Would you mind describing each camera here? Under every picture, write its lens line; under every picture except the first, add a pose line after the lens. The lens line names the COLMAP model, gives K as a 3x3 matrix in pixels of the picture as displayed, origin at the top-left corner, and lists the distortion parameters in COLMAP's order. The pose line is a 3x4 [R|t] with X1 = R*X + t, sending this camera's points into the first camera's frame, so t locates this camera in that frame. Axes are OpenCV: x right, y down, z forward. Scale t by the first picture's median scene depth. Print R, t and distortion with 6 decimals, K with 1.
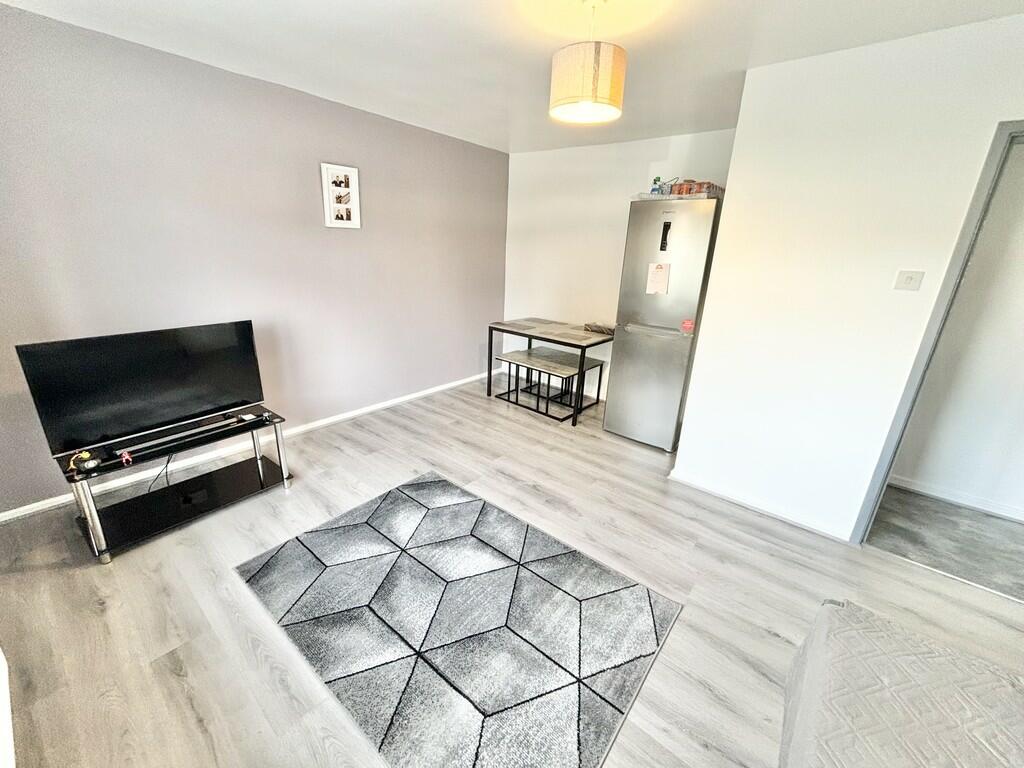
lens RADIAL K [[415.0, 0, 512.2], [0, 415.0, 377.8], [0, 0, 1]] dist [-0.002872, -0.000305]
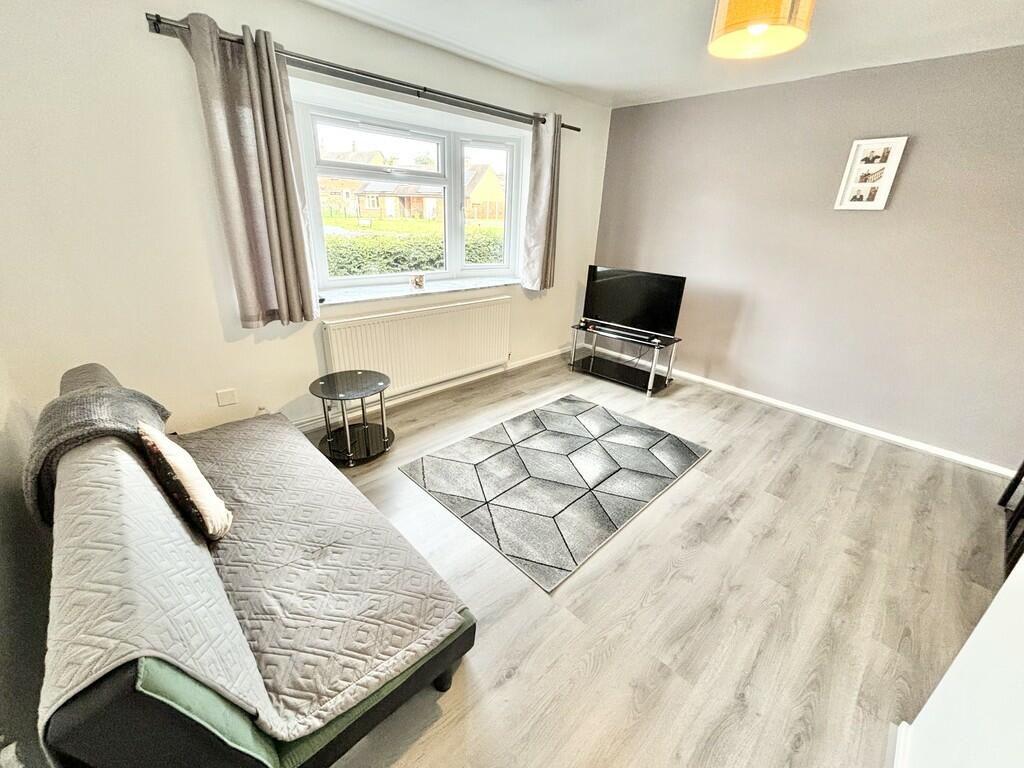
lens RADIAL K [[415.0, 0, 513.6], [0, 415.0, 382.6], [0, 0, 1]] dist [-0.002872, -0.000305]
pose [[-0.107276, 0.339267, -0.934553, 0.702899], [-0.347058, 0.868071, 0.354971, -0.102848], [0.931688, 0.362424, 0.024622, 0.451787]]
